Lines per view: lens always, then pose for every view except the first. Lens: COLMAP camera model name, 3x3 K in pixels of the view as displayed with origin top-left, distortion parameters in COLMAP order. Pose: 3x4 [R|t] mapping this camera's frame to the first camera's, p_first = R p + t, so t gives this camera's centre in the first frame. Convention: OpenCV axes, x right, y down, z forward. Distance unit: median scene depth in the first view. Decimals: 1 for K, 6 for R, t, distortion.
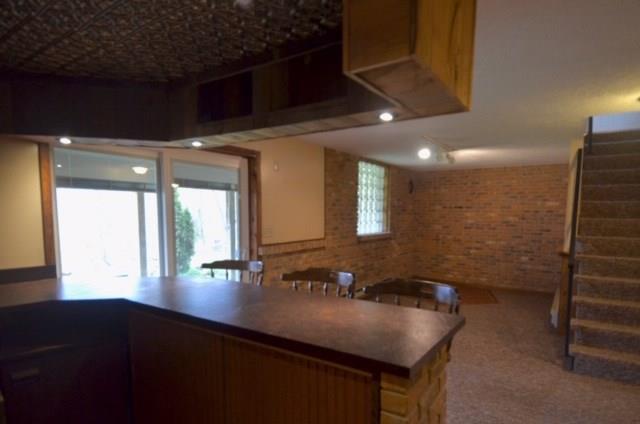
lens RADIAL K [[341.6, 0, 320.0], [0, 341.6, 212.0], [0, 0, 1]] dist [0.054374, -0.055999]
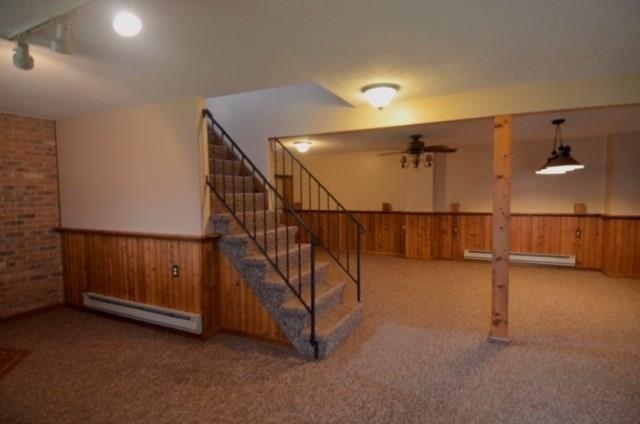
lens RADIAL K [[341.6, 0, 320.0], [0, 341.6, 212.0], [0, 0, 1]] dist [0.054374, -0.055999]
pose [[-0.140134, -0.056642, 0.988511, -0.071598], [0.004852, 0.998311, 0.057891, 0.010161], [-0.990121, 0.012909, -0.139622, 0.547567]]
